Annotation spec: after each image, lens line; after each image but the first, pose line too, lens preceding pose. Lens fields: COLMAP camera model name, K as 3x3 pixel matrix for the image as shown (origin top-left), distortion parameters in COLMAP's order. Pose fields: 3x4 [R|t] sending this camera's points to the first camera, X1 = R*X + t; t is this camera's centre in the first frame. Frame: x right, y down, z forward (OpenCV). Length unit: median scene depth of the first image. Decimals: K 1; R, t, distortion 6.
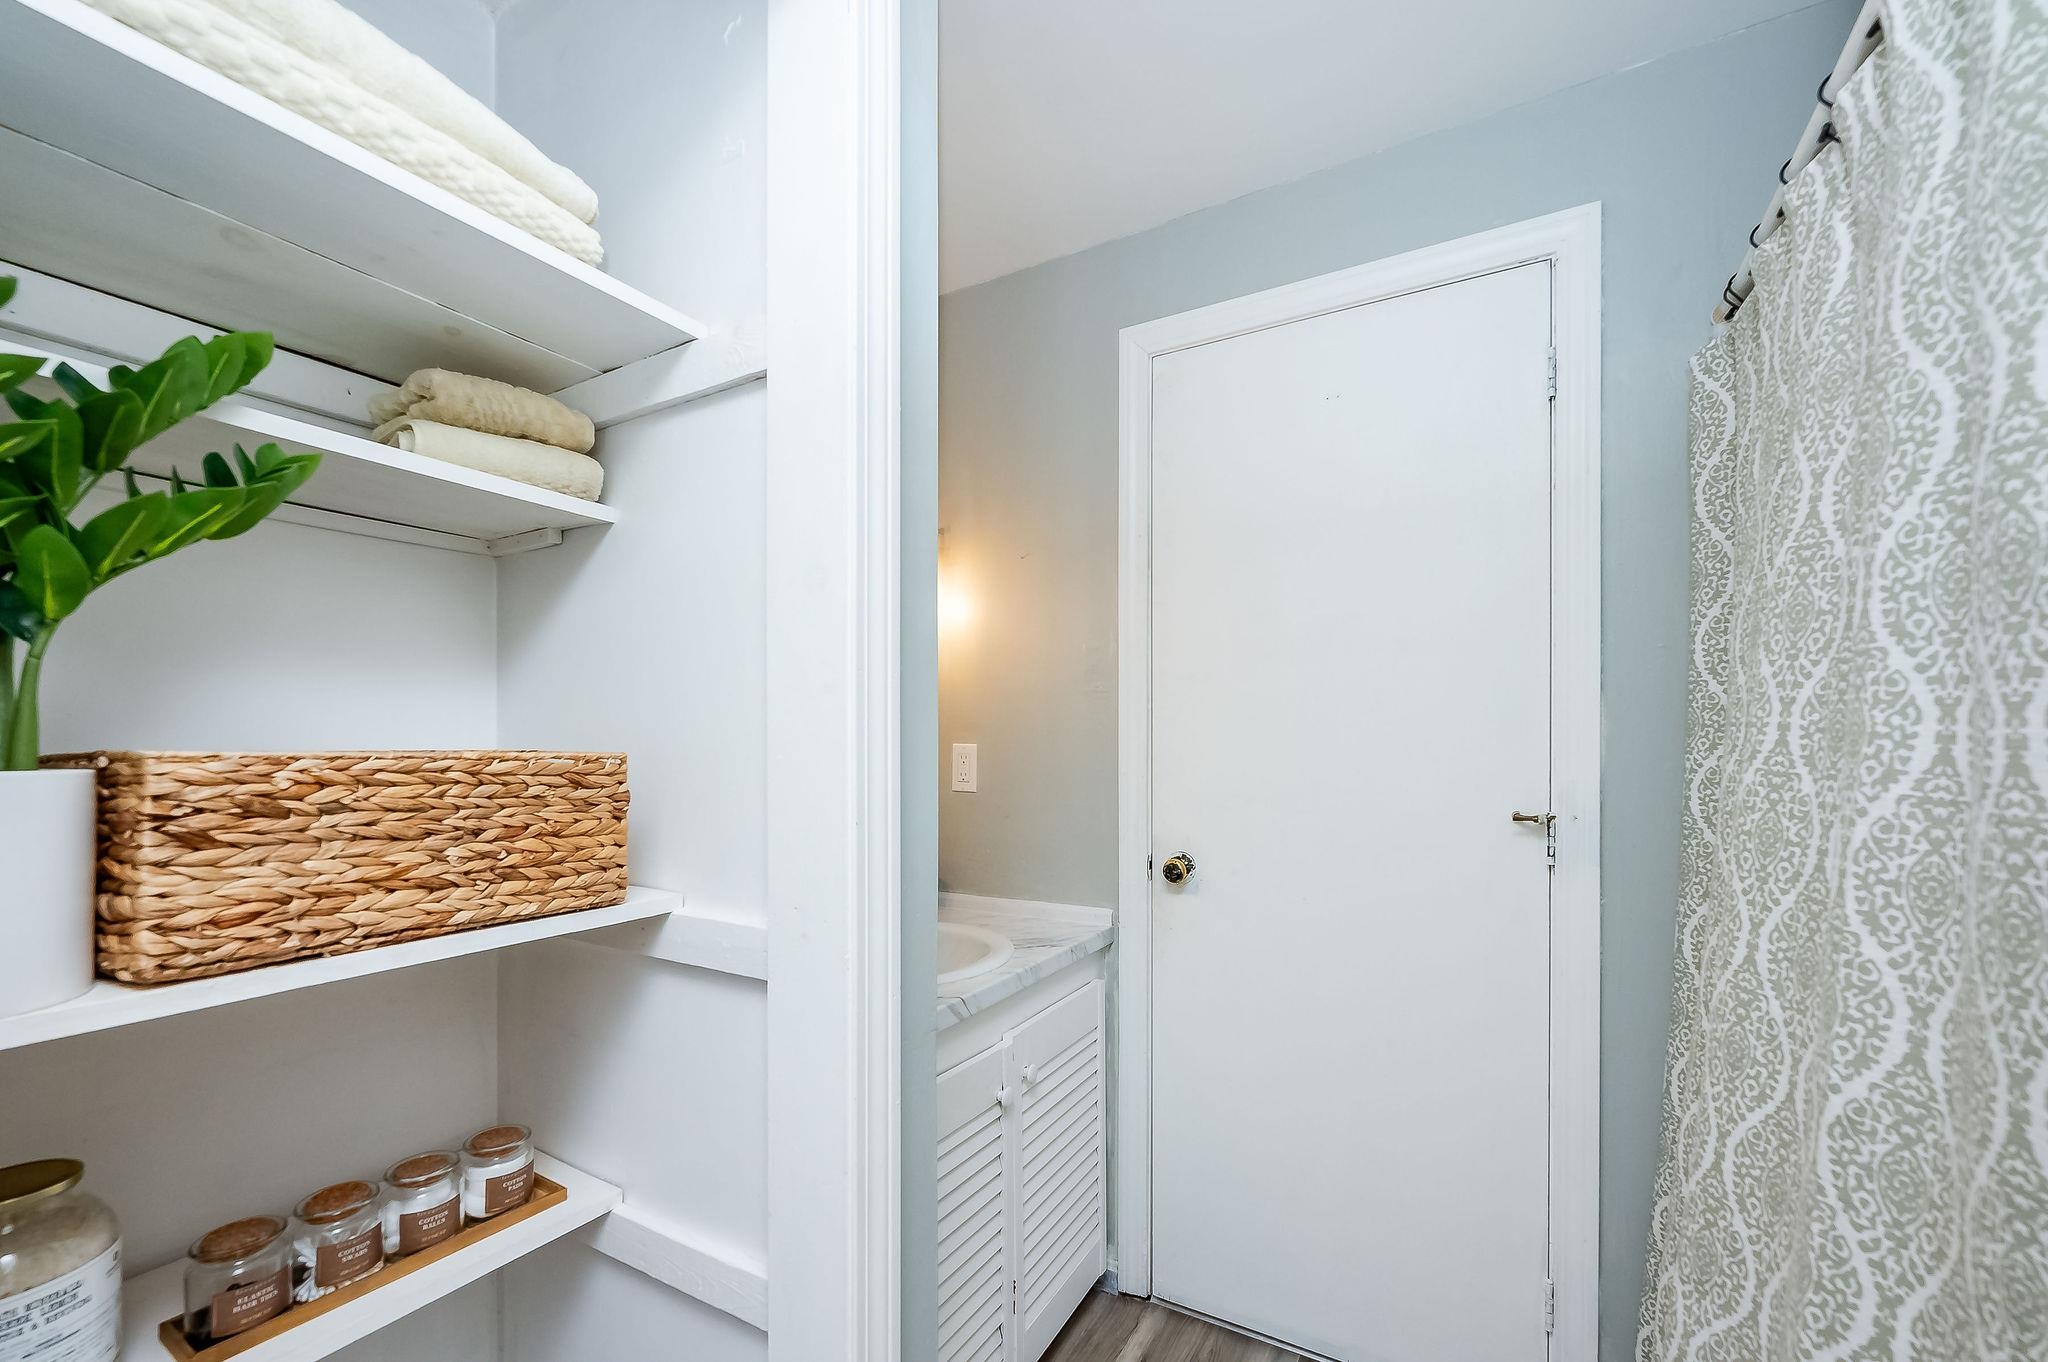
lens RADIAL K [[836.2, 0, 1017.5], [0, 836.2, 708.4], [0, 0, 1]] dist [-0.002430, -0.000454]
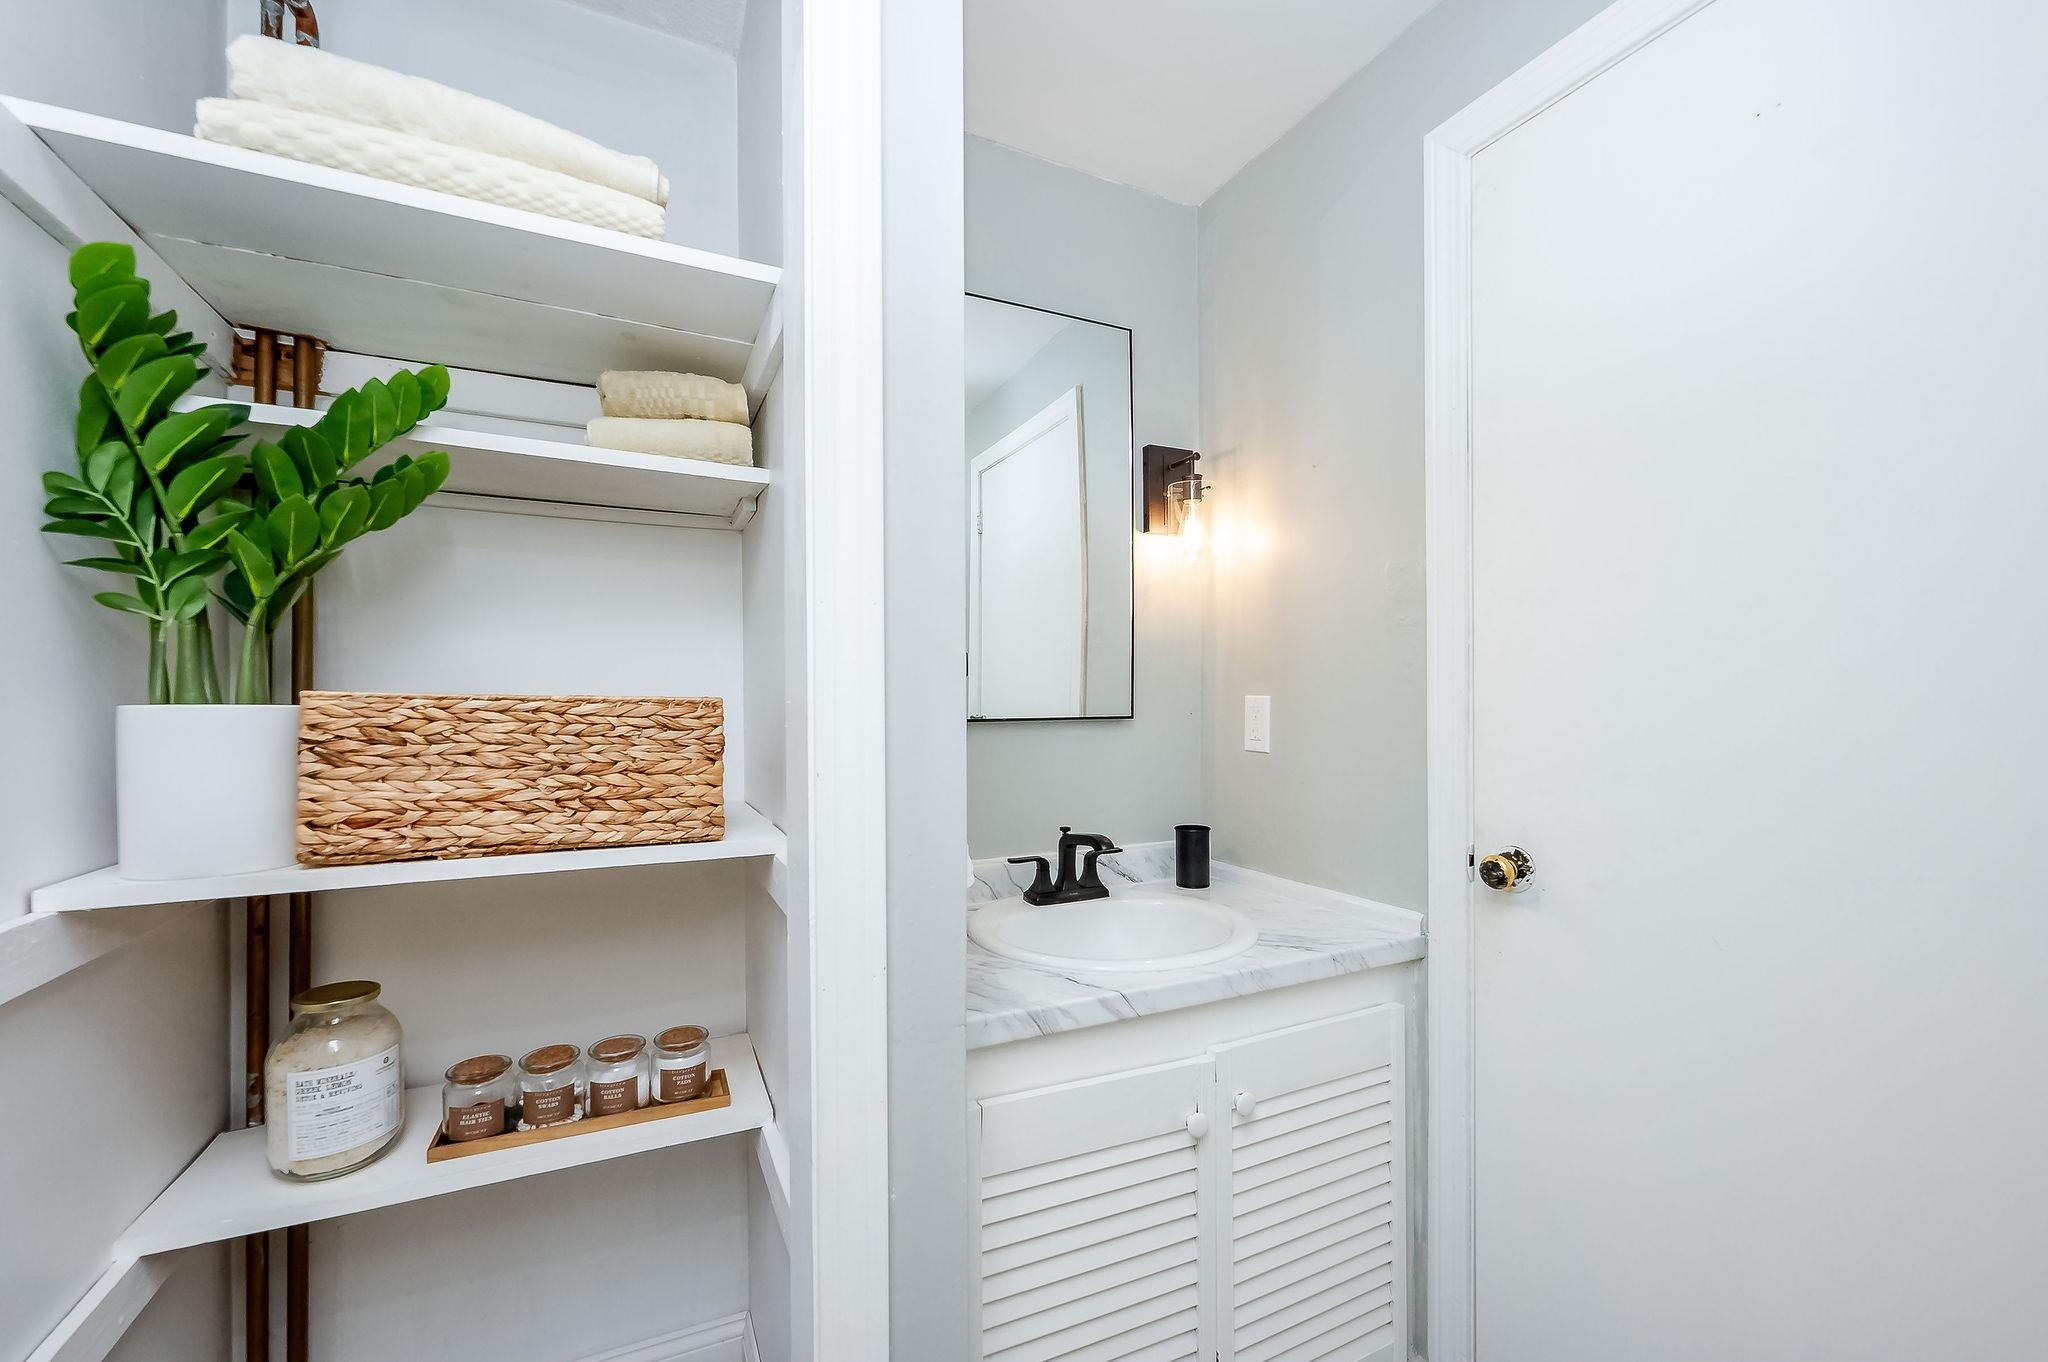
lens RADIAL K [[830.0, 0, 993.2], [0, 830.0, 680.5], [0, 0, 1]] dist [-0.001228, -0.000352]
pose [[0.832904, -0.012088, -0.553286, 0.457608], [0.021138, 0.999727, 0.009979, 0.032468], [0.553014, -0.020006, 0.832932, 0.372775]]
